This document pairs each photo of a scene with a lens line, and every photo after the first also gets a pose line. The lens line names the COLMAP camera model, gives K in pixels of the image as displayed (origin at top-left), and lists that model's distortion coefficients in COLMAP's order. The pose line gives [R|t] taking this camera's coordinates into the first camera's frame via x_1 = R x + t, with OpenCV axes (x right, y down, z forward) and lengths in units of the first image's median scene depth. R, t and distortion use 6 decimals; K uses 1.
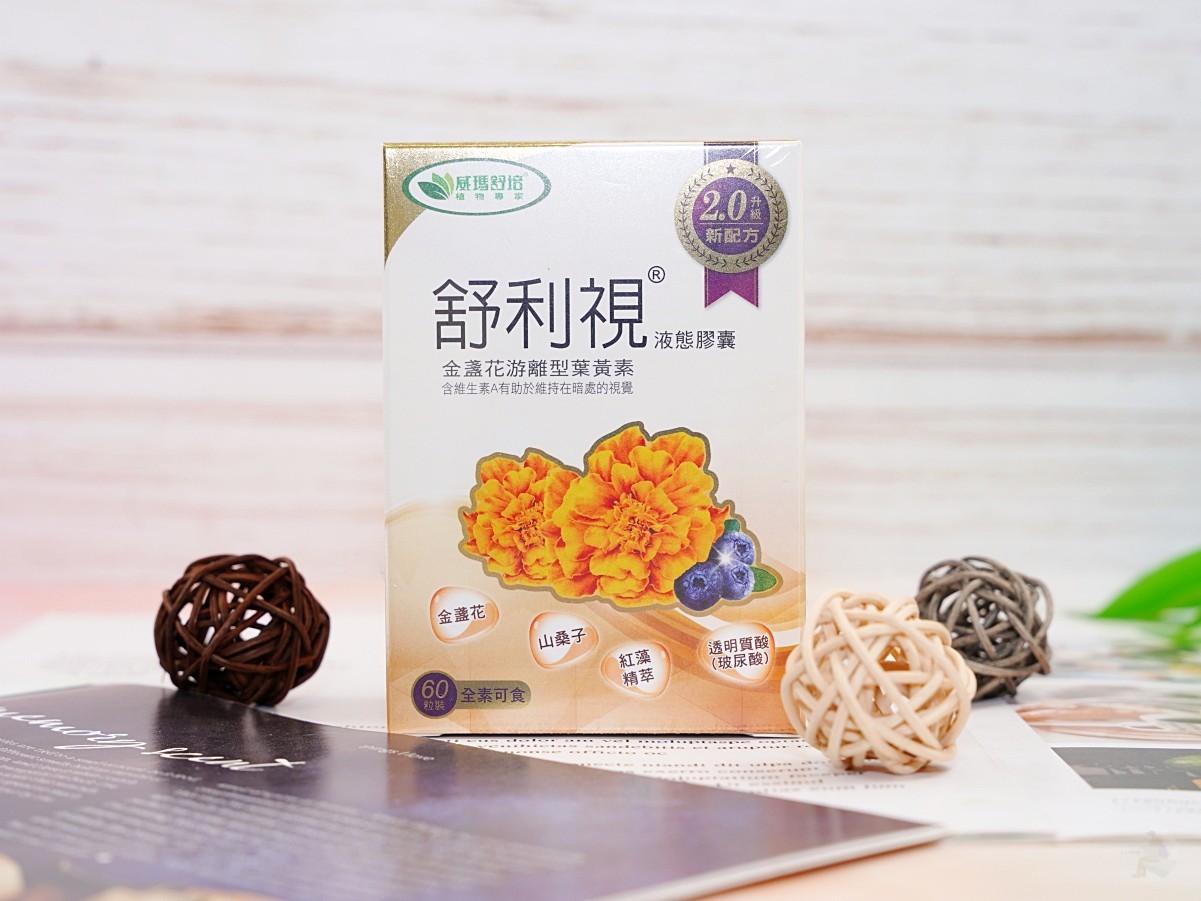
lens RADIAL K [[2351.6, 0, 600.5], [0, 2351.6, 450.5], [0, 0, 1]] dist [0.018205, 0.189323]
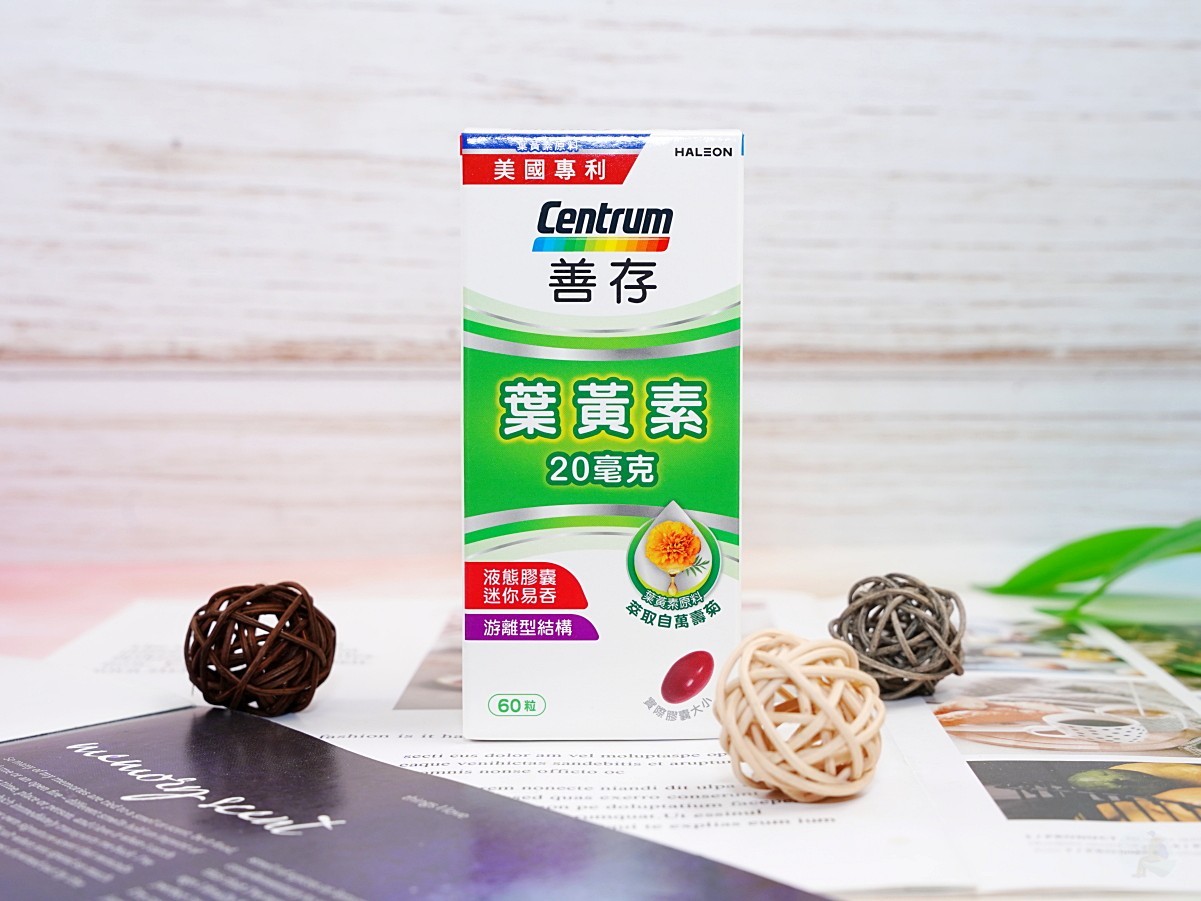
lens RADIAL K [[1675.2, 0, 600.5], [0, 1675.2, 450.5], [0, 0, 1]] dist [-0.006173, -0.027127]
pose [[0.999803, -0.011959, -0.015861, 0.028767], [0.012479, 0.999374, 0.033102, -0.046416], [0.015455, -0.033293, 0.999326, 0.188948]]
